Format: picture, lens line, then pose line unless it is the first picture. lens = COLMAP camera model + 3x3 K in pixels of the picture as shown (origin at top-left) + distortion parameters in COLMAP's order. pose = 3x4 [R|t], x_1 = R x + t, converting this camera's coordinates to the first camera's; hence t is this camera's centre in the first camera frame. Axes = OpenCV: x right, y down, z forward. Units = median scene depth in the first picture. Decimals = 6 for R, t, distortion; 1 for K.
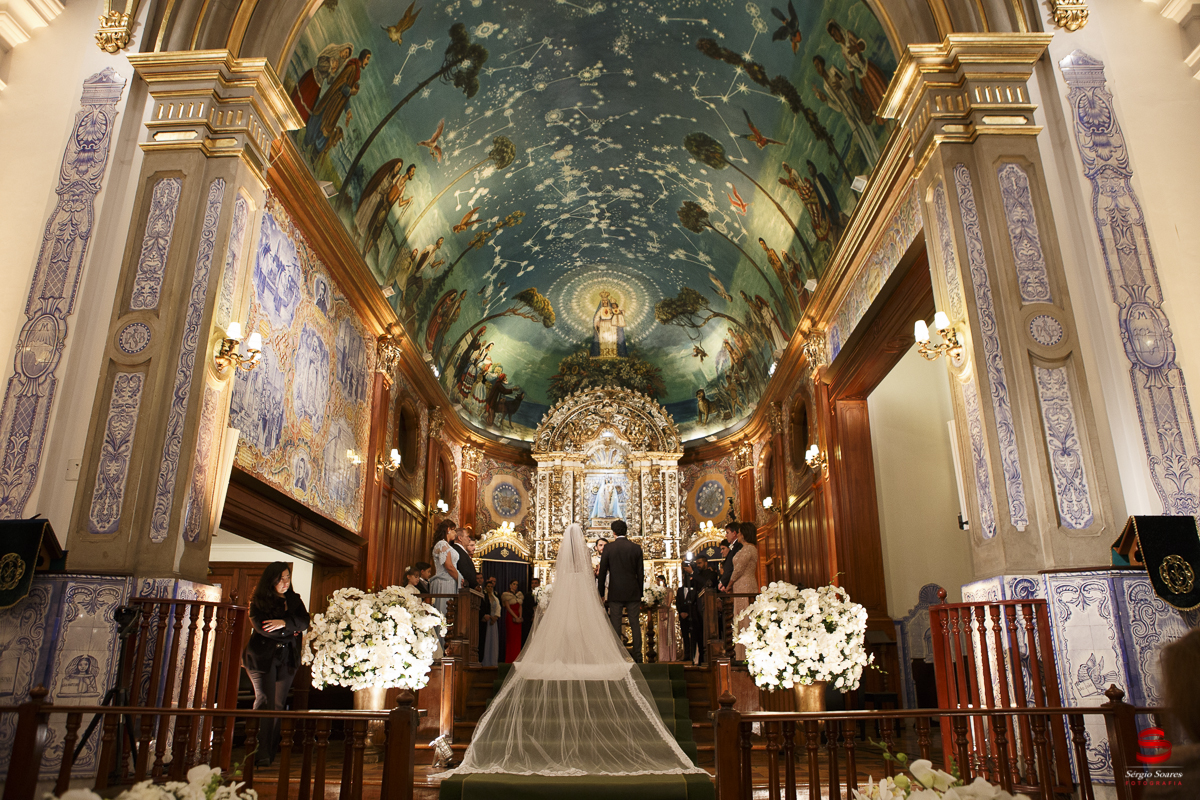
lens RADIAL K [[847.7, 0, 601.3], [0, 847.7, 399.1], [0, 0, 1]] dist [-0.098362, 0.071027]
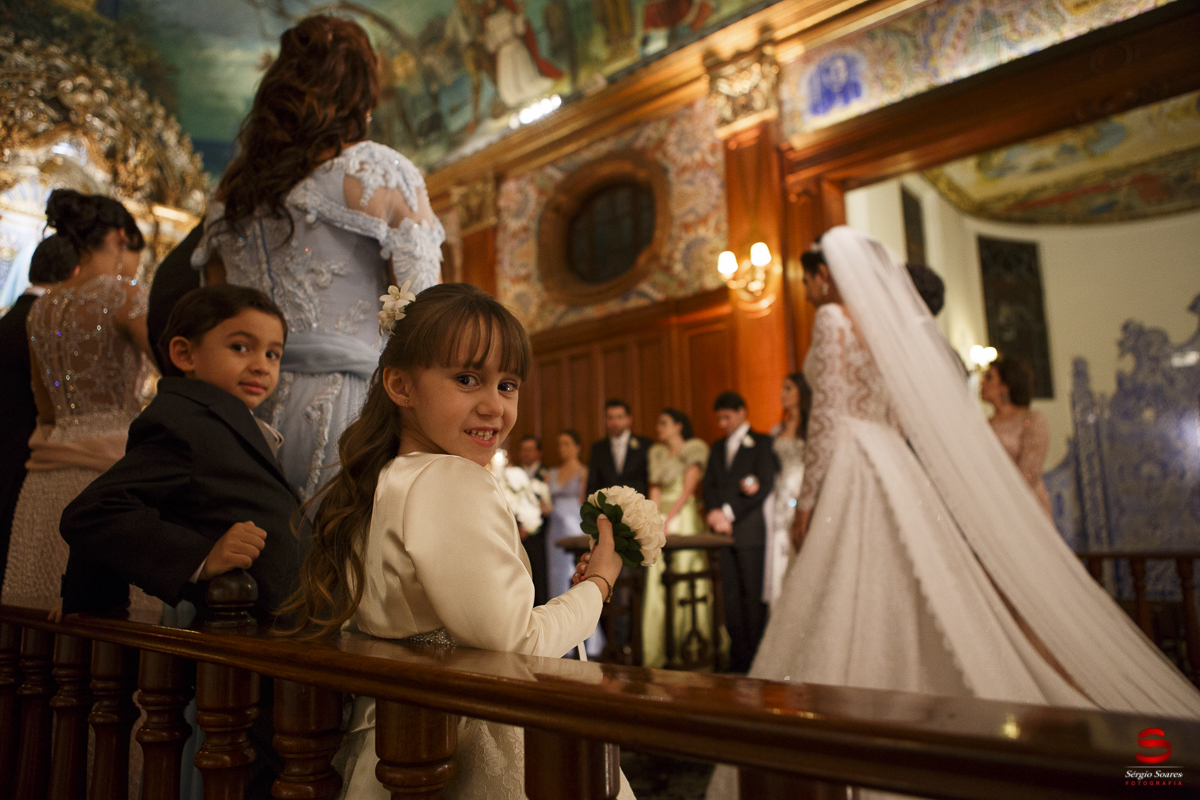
lens RADIAL K [[847.7, 0, 604.0], [0, 847.7, 402.1], [0, 0, 1]] dist [-0.098362, 0.071027]
pose [[0.635063, 0.124340, 0.762388, -0.148898], [-0.225379, 0.973842, 0.028913, 0.107174], [-0.738850, -0.190188, 0.646474, 0.458086]]
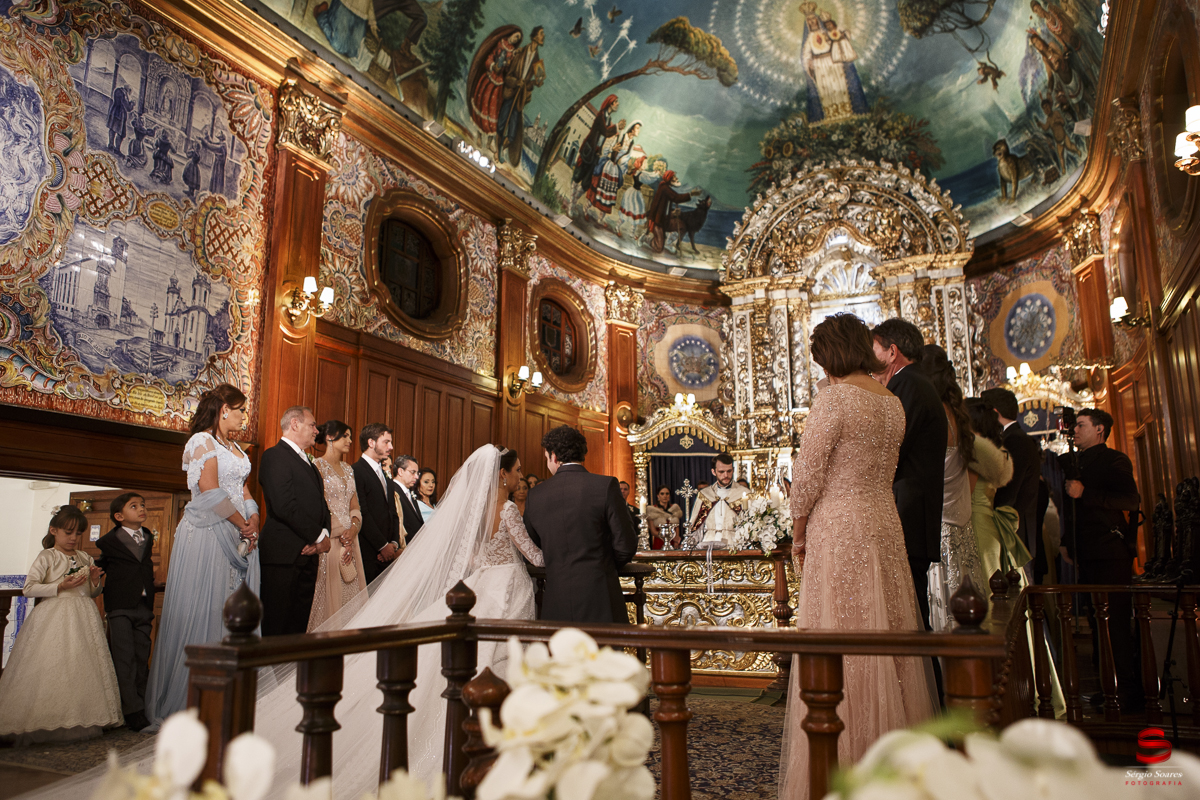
lens RADIAL K [[893.9, 0, 593.4], [0, 893.9, 400.2], [0, 0, 1]] dist [-0.100599, 0.088896]
pose [[0.907697, -0.077151, -0.412474, 0.106639], [0.132031, 0.985539, 0.106211, 0.068484], [0.398315, -0.150866, 0.904757, 0.356651]]
